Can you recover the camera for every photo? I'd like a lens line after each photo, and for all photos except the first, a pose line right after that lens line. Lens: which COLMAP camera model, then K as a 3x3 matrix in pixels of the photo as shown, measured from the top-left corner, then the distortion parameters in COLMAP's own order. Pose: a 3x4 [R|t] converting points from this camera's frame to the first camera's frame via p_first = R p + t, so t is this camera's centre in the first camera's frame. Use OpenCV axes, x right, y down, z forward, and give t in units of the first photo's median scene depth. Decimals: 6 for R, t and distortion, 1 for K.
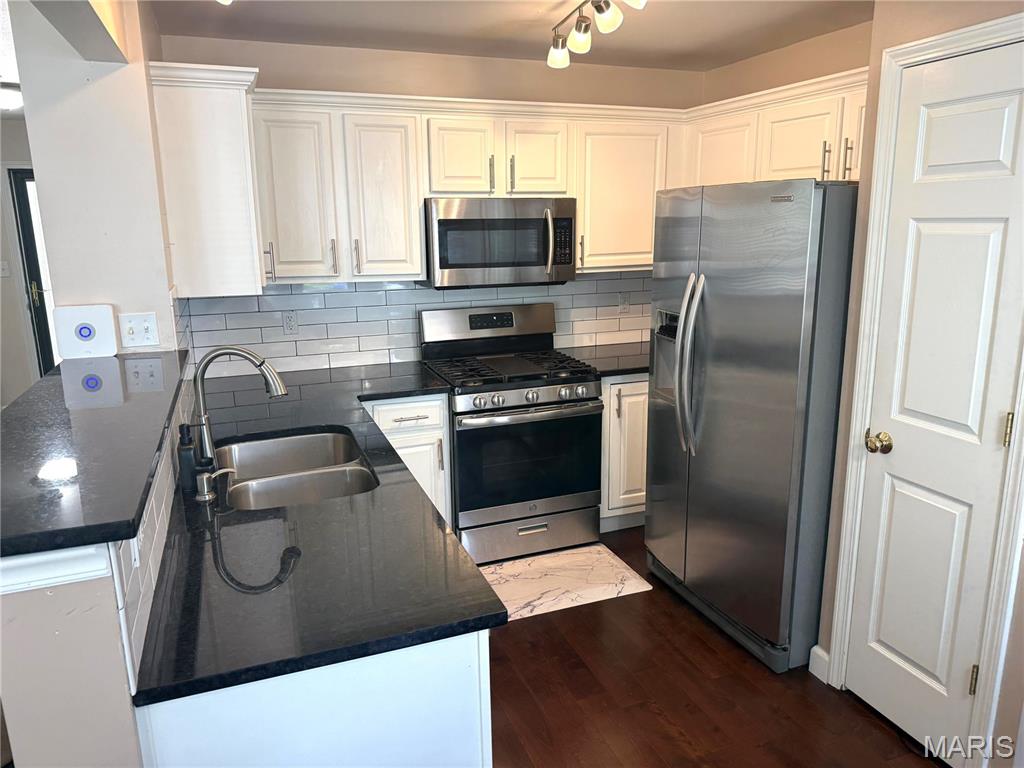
lens RADIAL K [[721.8, 0, 512.0], [0, 721.8, 384.0], [0, 0, 1]] dist [-0.000183, -0.000036]
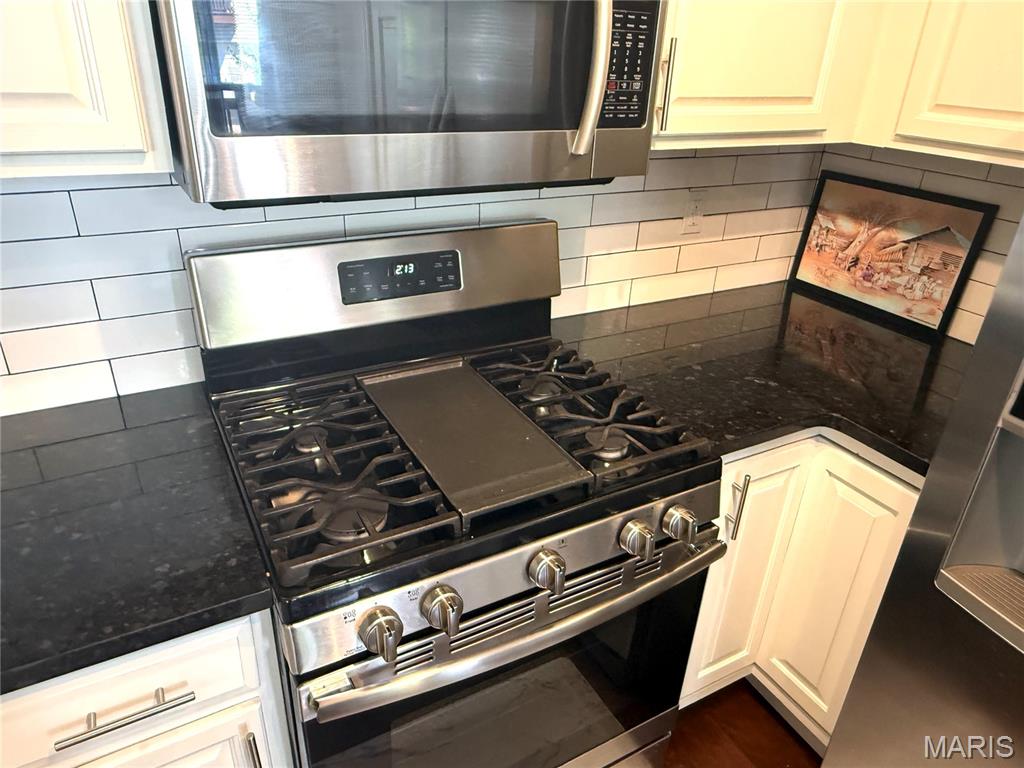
lens RADIAL K [[680.2, 0, 512.0], [0, 680.2, 384.0], [0, 0, 1]] dist [-0.040013, 0.001198]
pose [[0.986792, -0.020751, 0.160655, -0.030808], [-0.018200, 0.971278, 0.237249, -0.120309], [-0.160964, -0.237040, 0.958072, 0.666136]]
